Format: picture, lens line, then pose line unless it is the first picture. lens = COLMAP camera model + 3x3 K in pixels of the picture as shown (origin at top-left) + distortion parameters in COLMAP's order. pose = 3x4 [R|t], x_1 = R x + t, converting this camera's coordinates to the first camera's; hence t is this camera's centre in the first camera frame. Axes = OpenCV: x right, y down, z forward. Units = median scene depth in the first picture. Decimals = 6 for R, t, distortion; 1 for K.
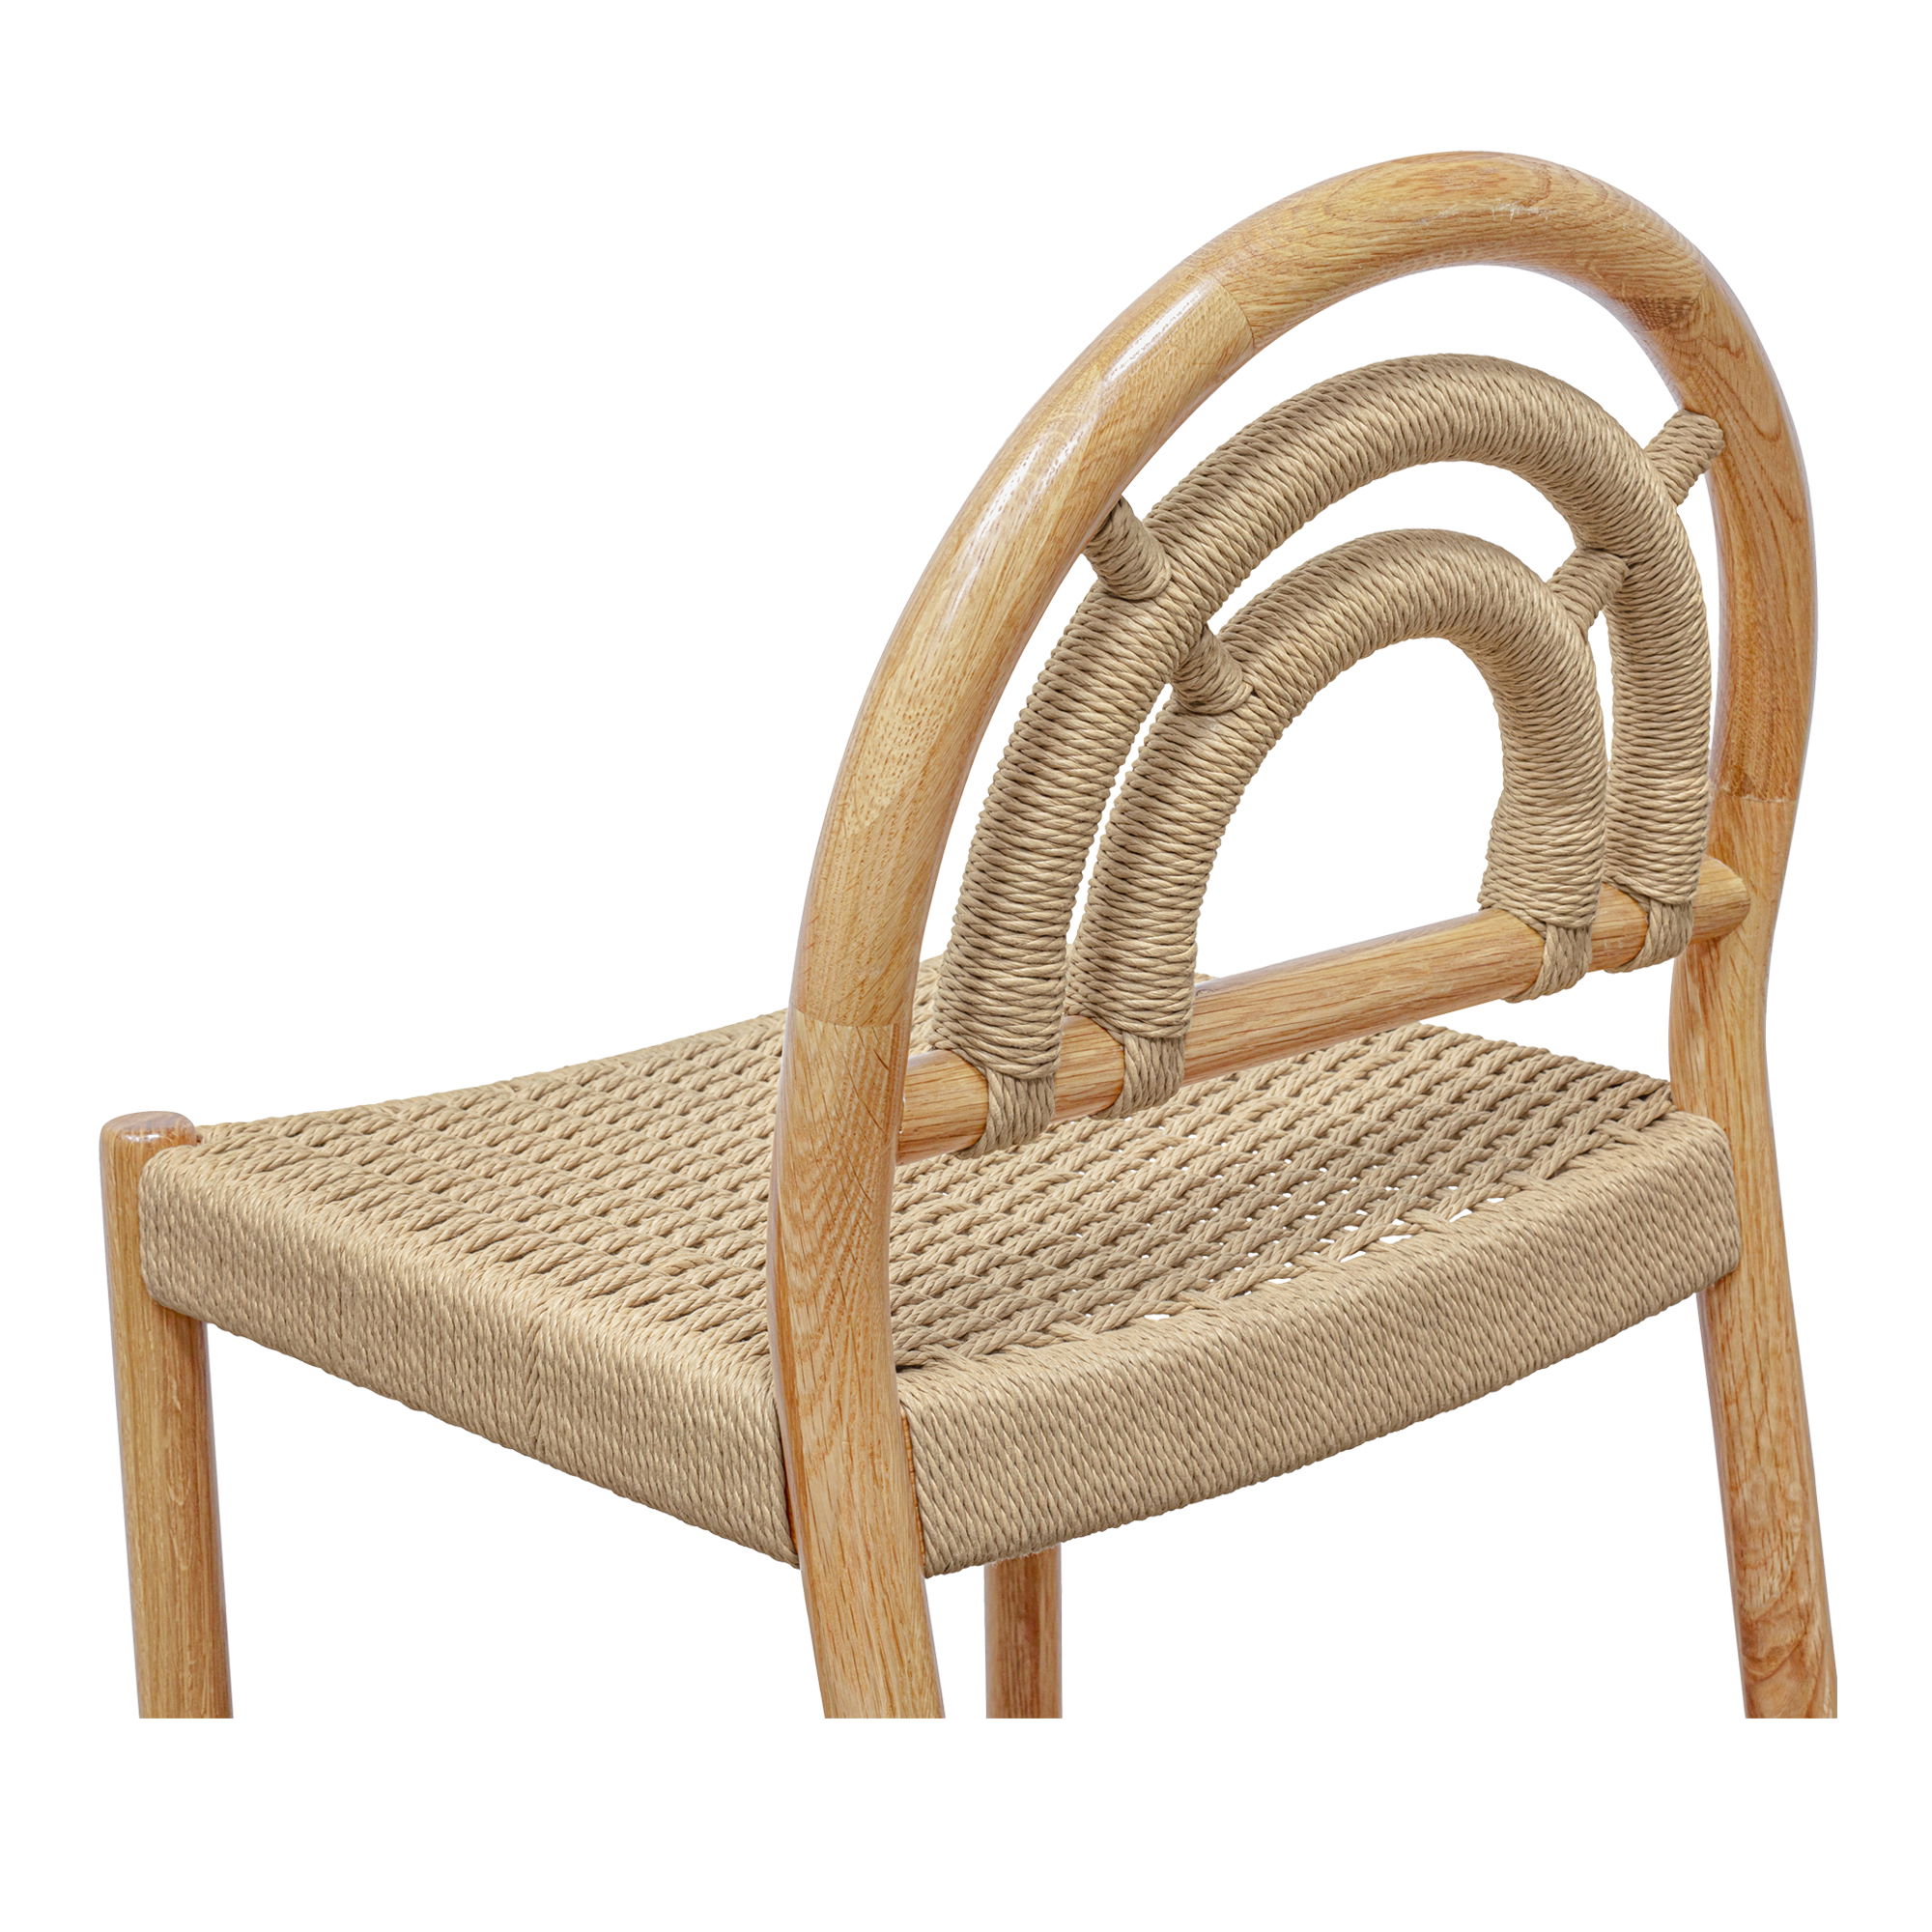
lens RADIAL K [[4038.6, 0, 851.3], [0, 4038.6, 966.8], [0, 0, 1]] dist [-0.054097, -0.235374]
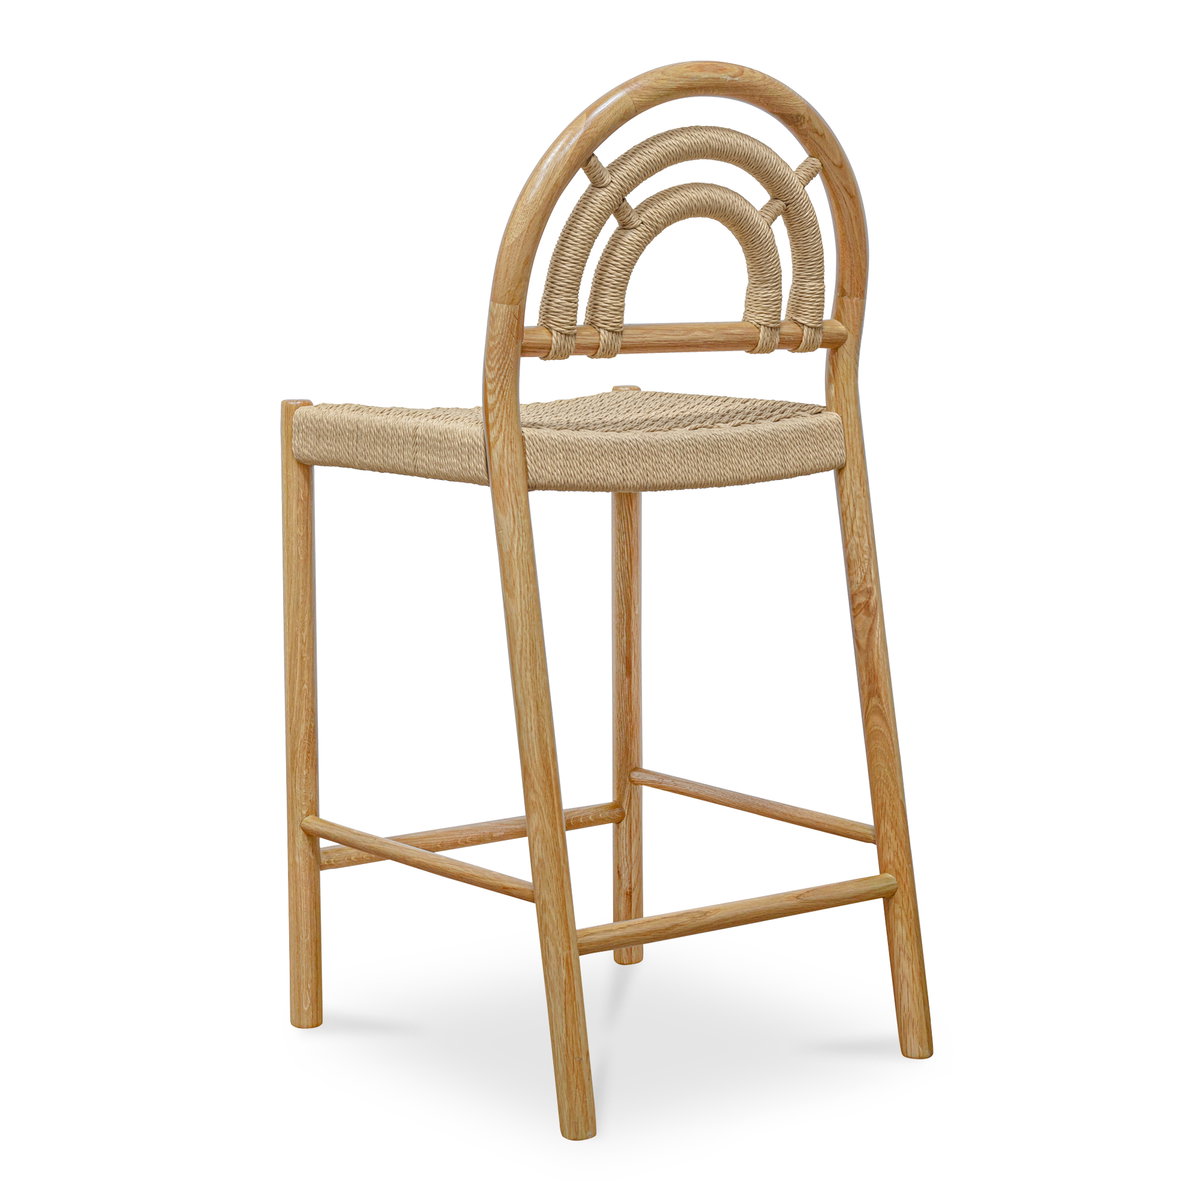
lens RADIAL K [[3088.8, 0, 600.0], [0, 3088.8, 600.0], [0, 0, 1]] dist [-0.049546, 0.072385]
pose [[0.996238, 0.028540, -0.081830, 0.264769], [-0.037832, 0.992721, -0.114343, 0.492854], [0.077971, 0.117009, 0.990065, -1.351352]]
